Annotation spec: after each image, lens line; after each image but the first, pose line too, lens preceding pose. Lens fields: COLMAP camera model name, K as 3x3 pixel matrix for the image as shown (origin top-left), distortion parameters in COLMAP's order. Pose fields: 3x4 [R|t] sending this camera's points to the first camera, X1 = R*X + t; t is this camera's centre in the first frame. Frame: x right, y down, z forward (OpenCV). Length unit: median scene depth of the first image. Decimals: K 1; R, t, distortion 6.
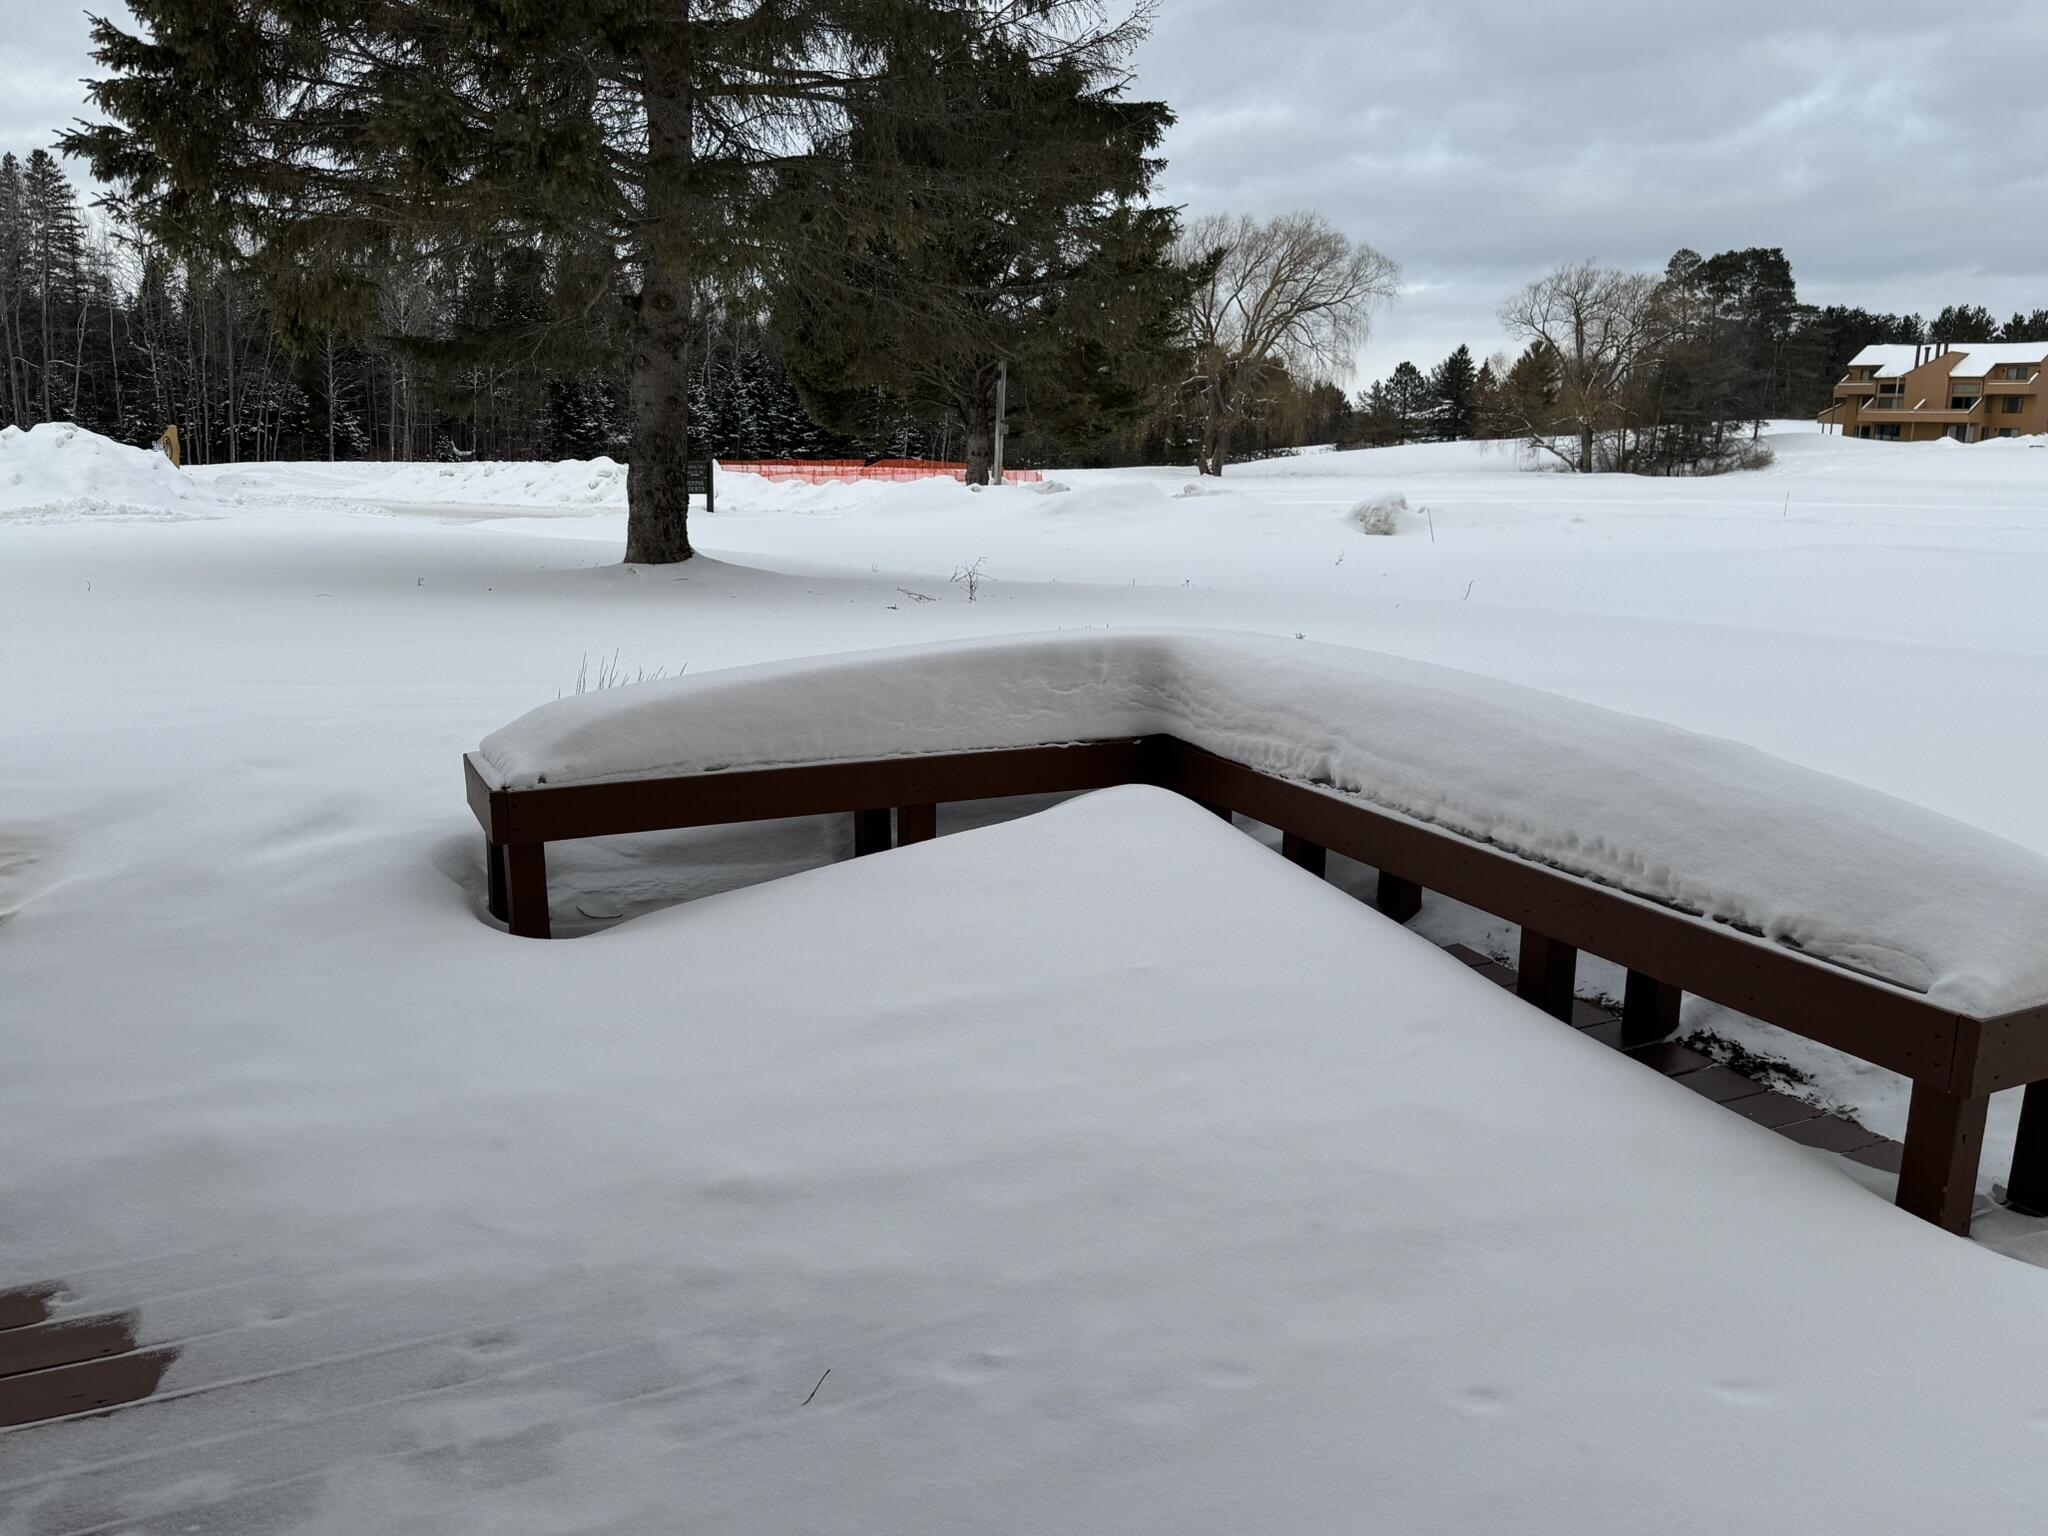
lens RADIAL K [[1667.8, 0, 1023.7], [0, 1667.8, 753.7], [0, 0, 1]] dist [0.126216, -0.176544]
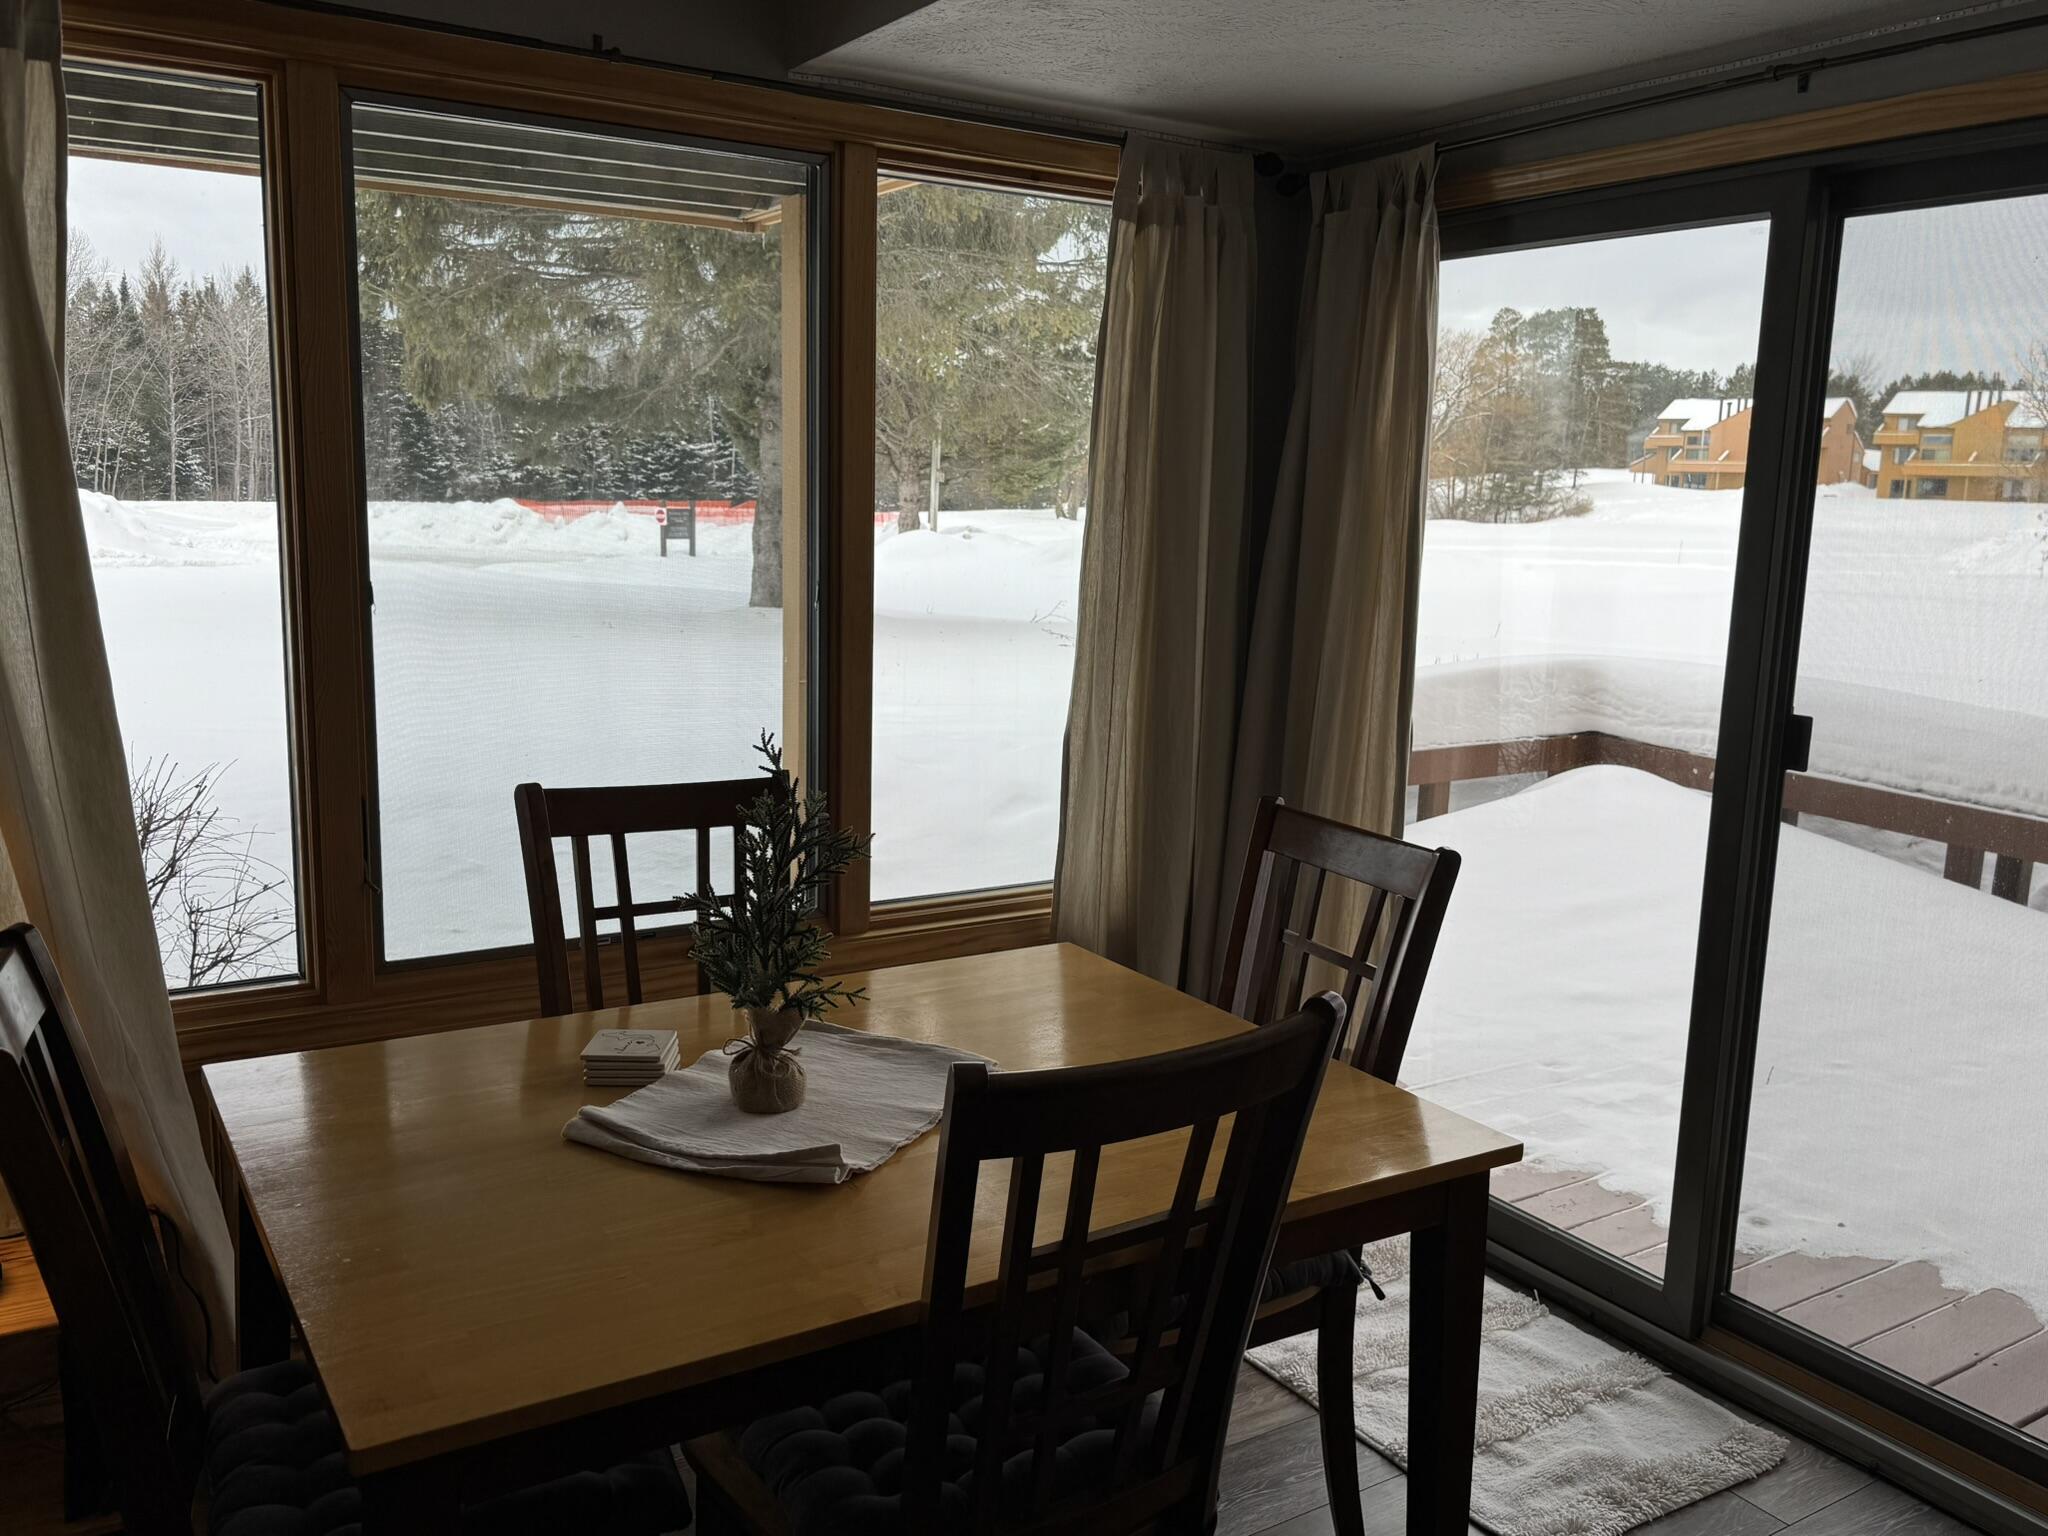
lens RADIAL K [[1667.8, 0, 1023.7], [0, 1667.8, 753.7], [0, 0, 1]] dist [0.126216, -0.176544]
pose [[0.995427, -0.009039, 0.095101, -0.106012], [0.011328, 0.999658, -0.023554, 0.007138], [-0.094856, 0.024523, 0.995189, -0.070869]]
